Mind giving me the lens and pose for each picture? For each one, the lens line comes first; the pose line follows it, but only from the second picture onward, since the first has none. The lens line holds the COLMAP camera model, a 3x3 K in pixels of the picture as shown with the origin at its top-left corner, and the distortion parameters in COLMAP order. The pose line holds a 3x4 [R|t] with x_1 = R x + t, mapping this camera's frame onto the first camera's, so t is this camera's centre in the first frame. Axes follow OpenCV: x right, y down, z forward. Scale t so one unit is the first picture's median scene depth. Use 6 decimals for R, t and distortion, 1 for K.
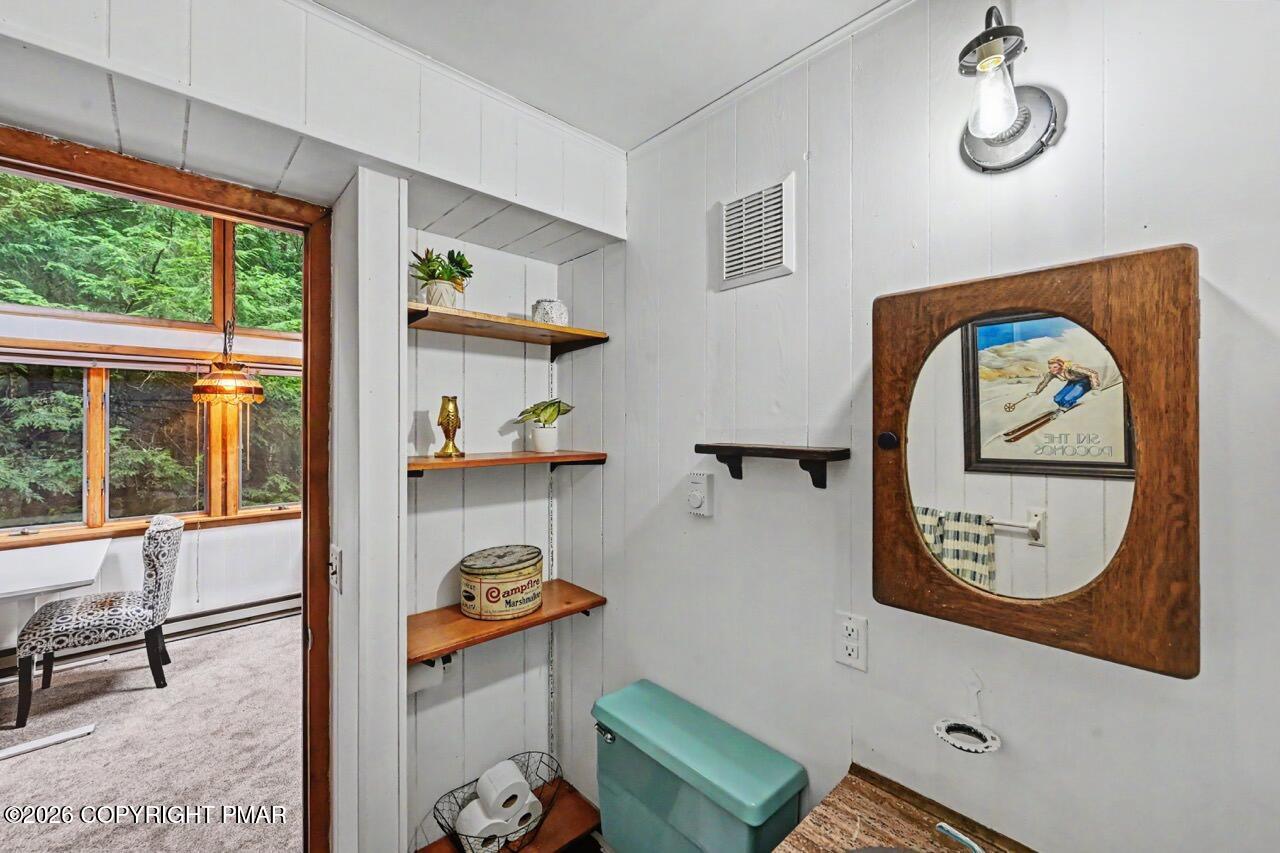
lens RADIAL K [[511.8, 0, 640.2], [0, 511.8, 426.2], [0, 0, 1]] dist [-0.004104, 0.000531]
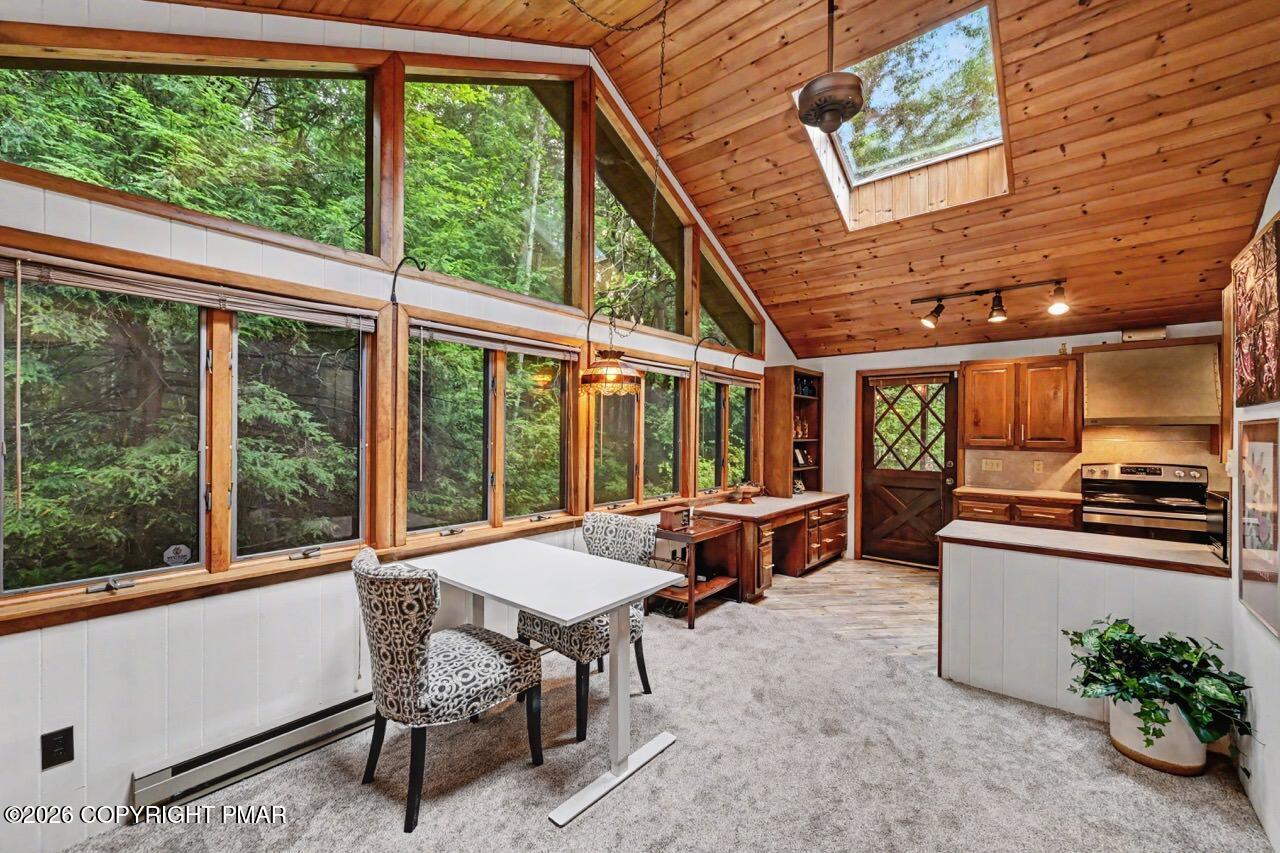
lens RADIAL K [[511.8, 0, 641.3], [0, 511.8, 427.3], [0, 0, 1]] dist [-0.004104, 0.000531]
pose [[0.991668, 0.008723, 0.128525, -0.935535], [-0.008501, 0.999961, -0.002273, 0.021542], [-0.128540, 0.001161, 0.991704, 0.056449]]
